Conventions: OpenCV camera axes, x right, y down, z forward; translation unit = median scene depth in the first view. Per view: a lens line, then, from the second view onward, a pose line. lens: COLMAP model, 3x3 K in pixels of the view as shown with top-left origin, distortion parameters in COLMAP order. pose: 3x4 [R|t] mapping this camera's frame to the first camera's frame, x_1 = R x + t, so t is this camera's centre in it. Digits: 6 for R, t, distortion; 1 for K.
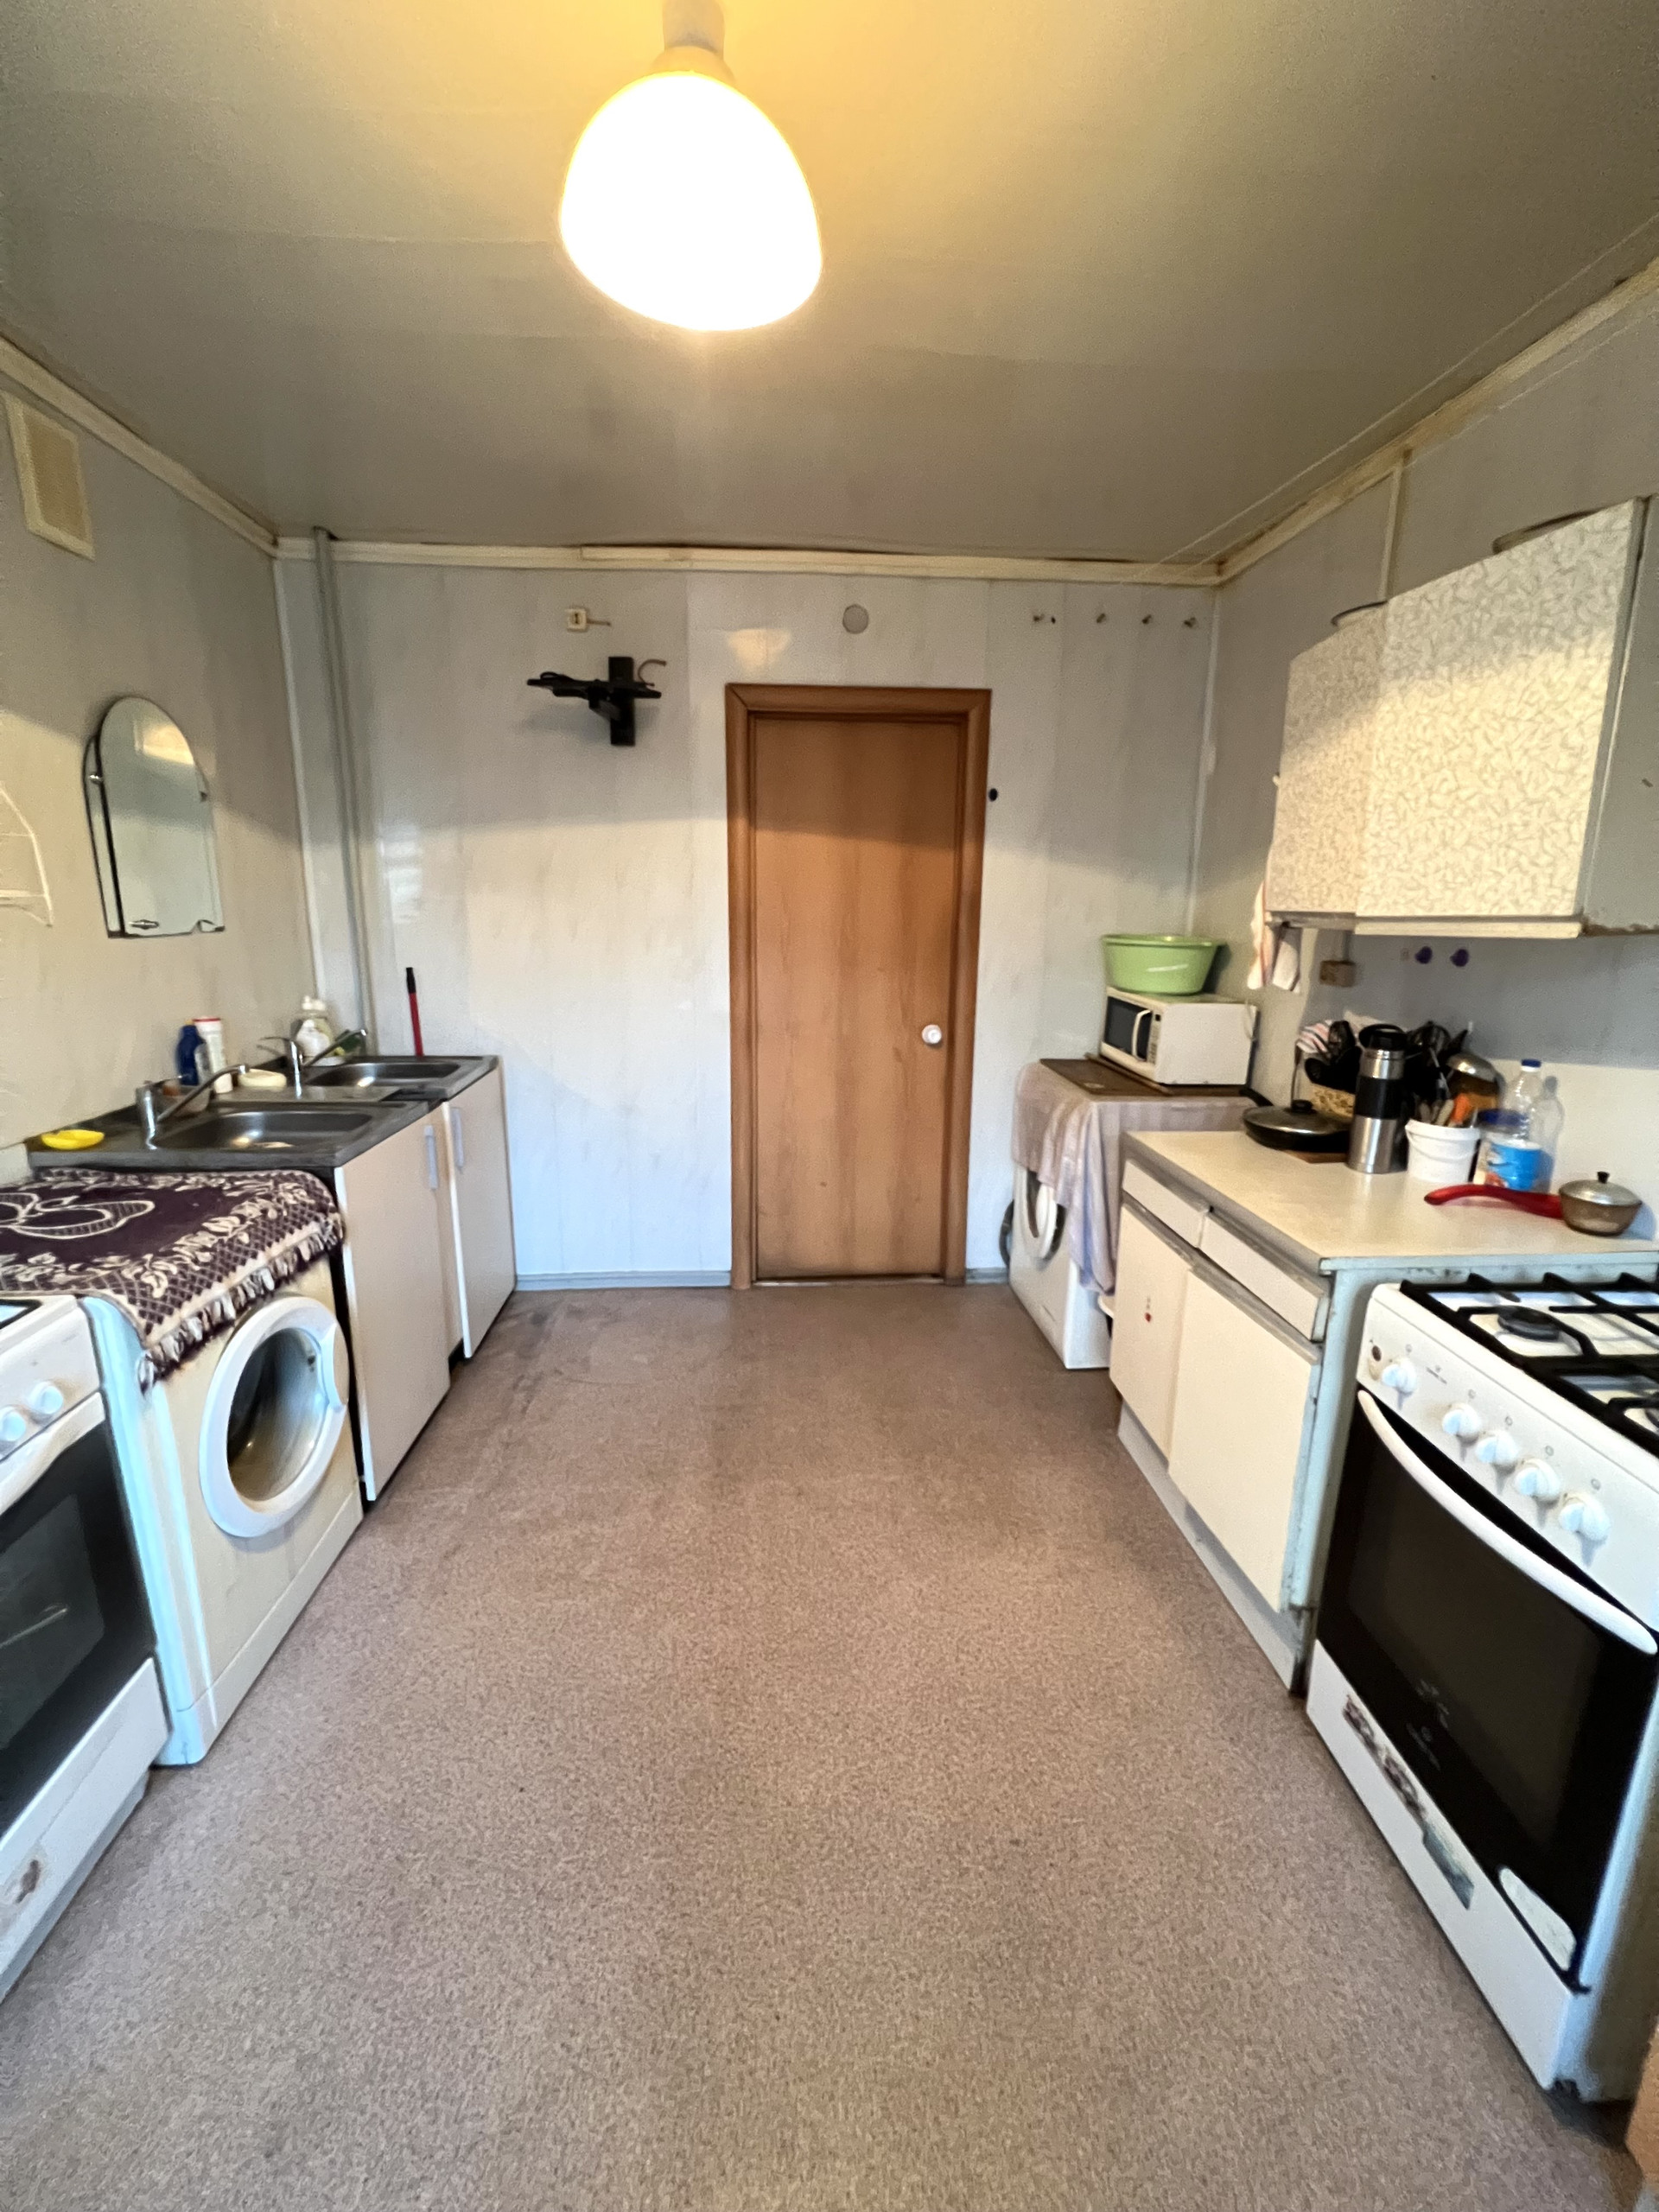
lens RADIAL K [[880.2, 0, 829.5], [0, 880.2, 1106.0], [0, 0, 1]] dist [-0.001504, -0.000102]
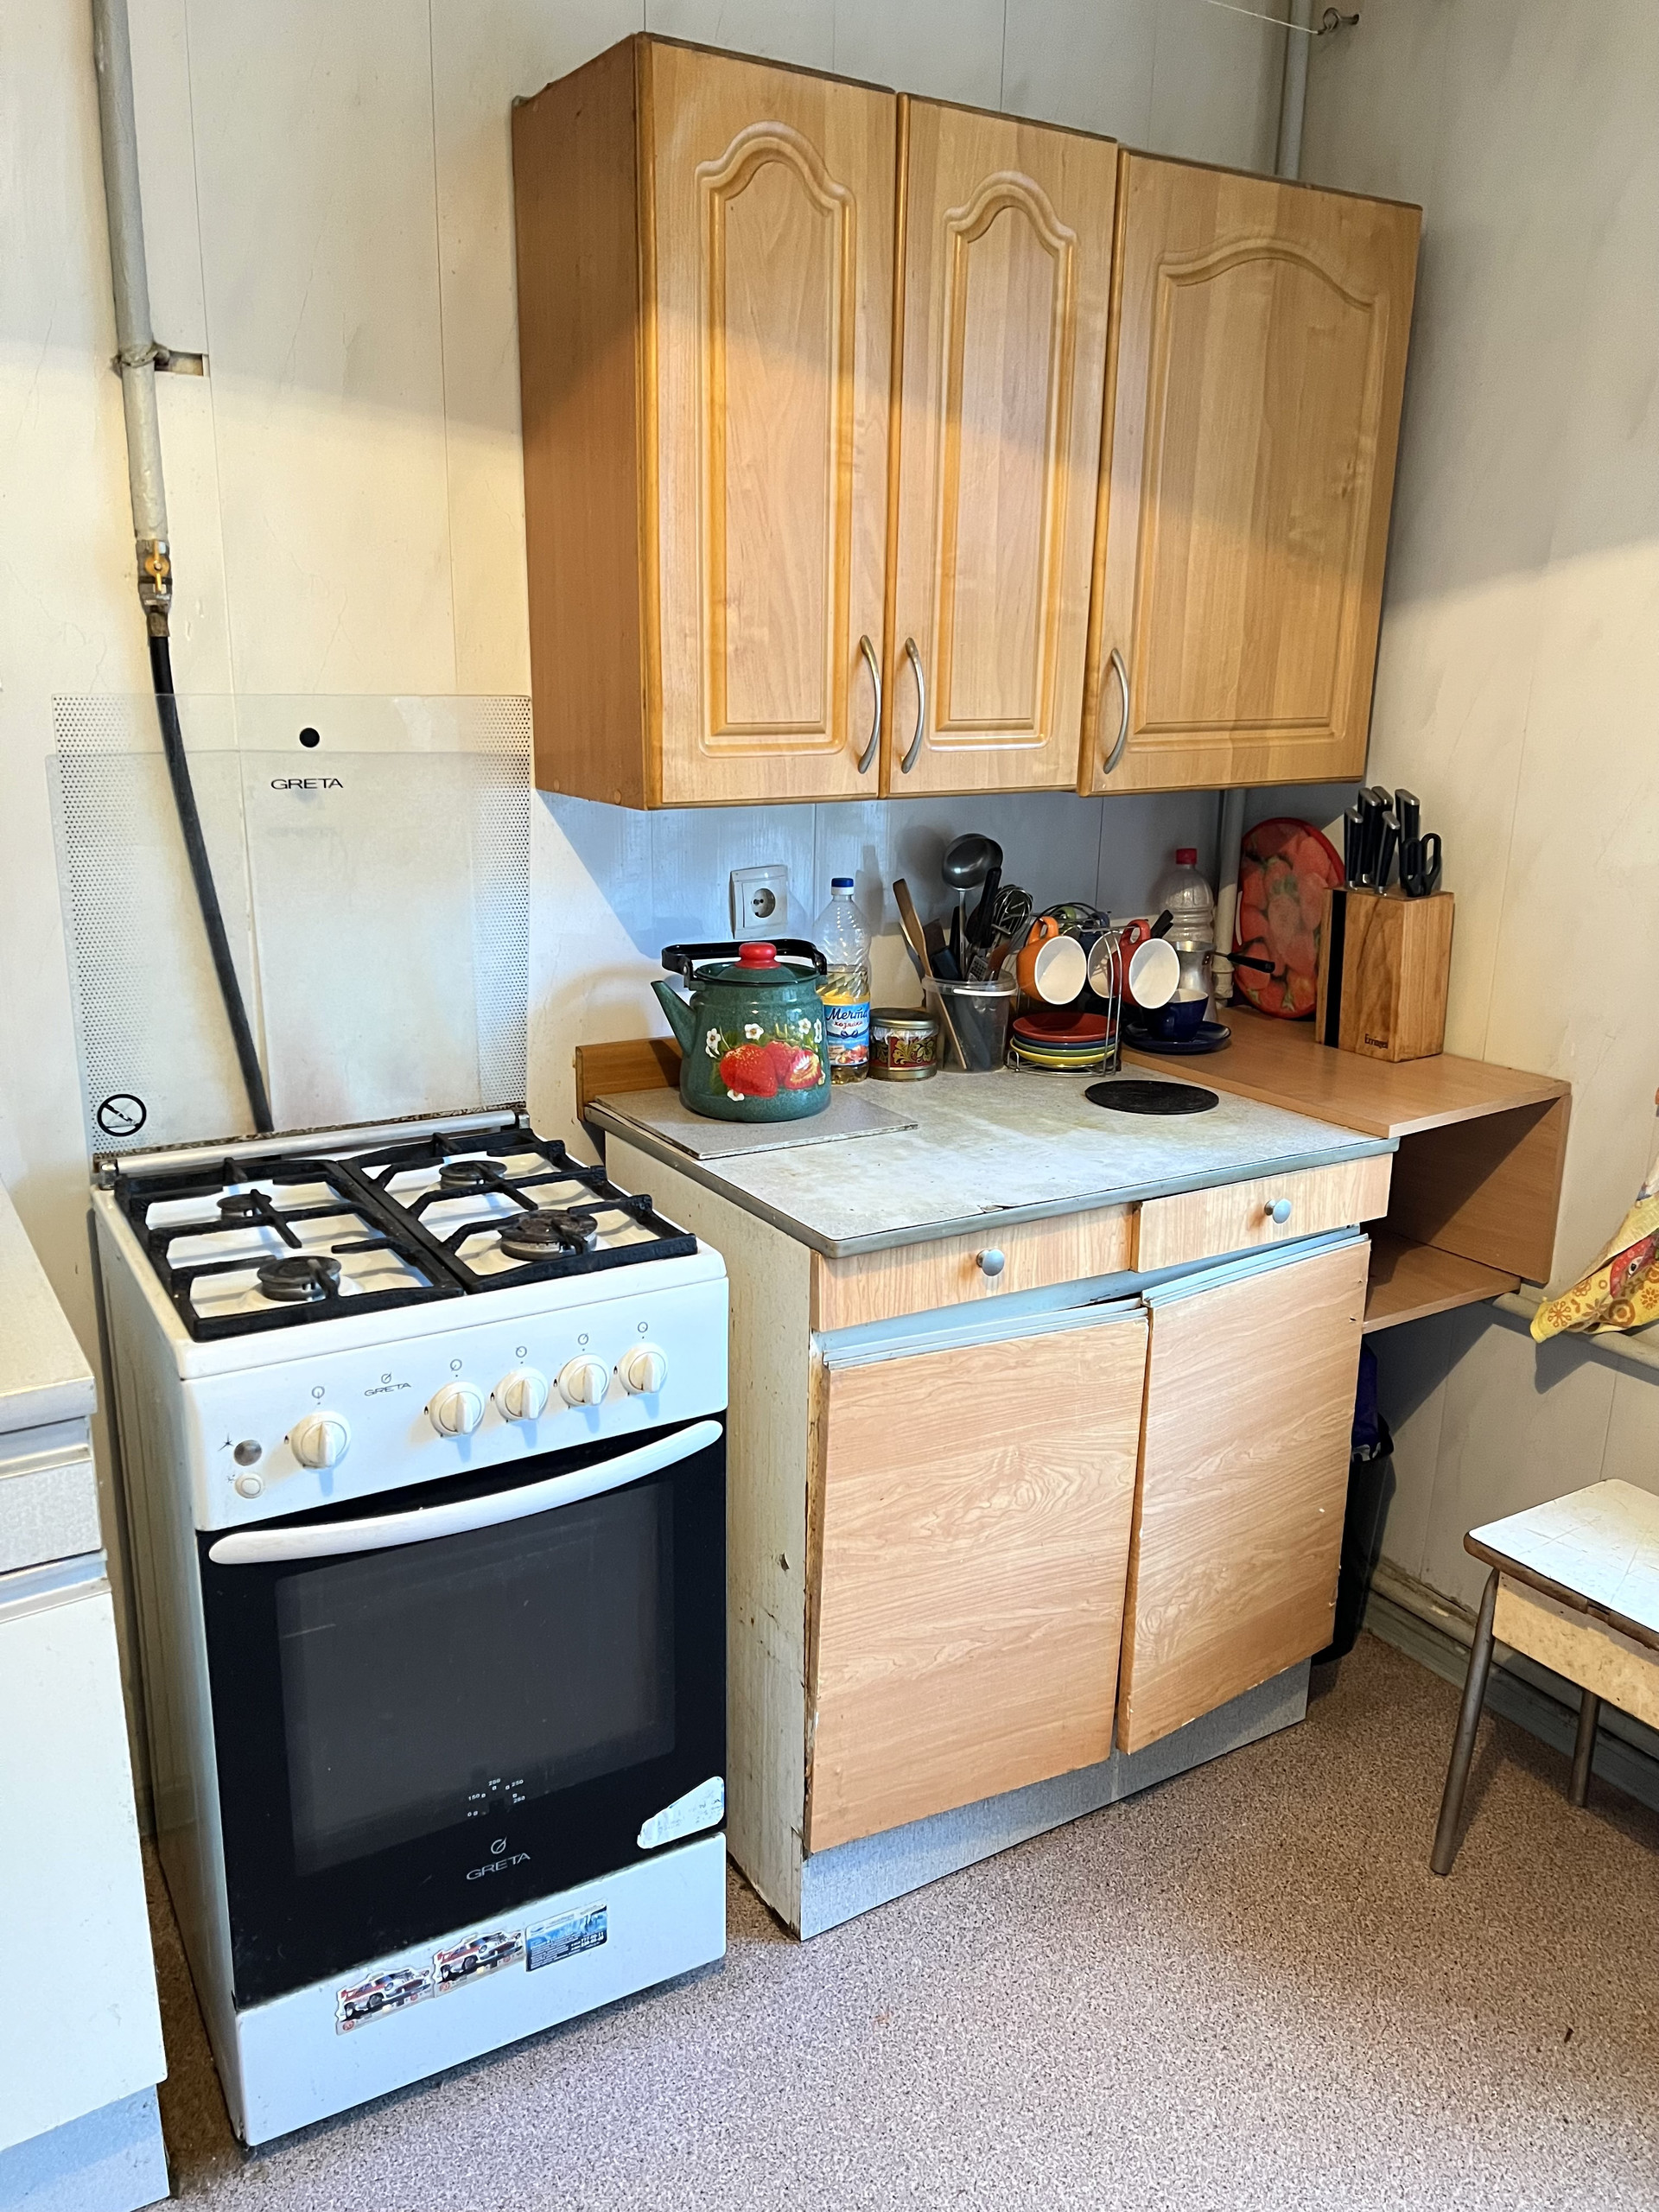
lens RADIAL K [[1669.1, 0, 829.5], [0, 1669.1, 1106.0], [0, 0, 1]] dist [0.004975, 0.004674]
pose [[-0.452934, -0.255890, 0.854032, -0.393779], [0.184931, 0.910125, 0.370775, -0.243433], [-0.872153, 0.325874, -0.364905, 1.007927]]
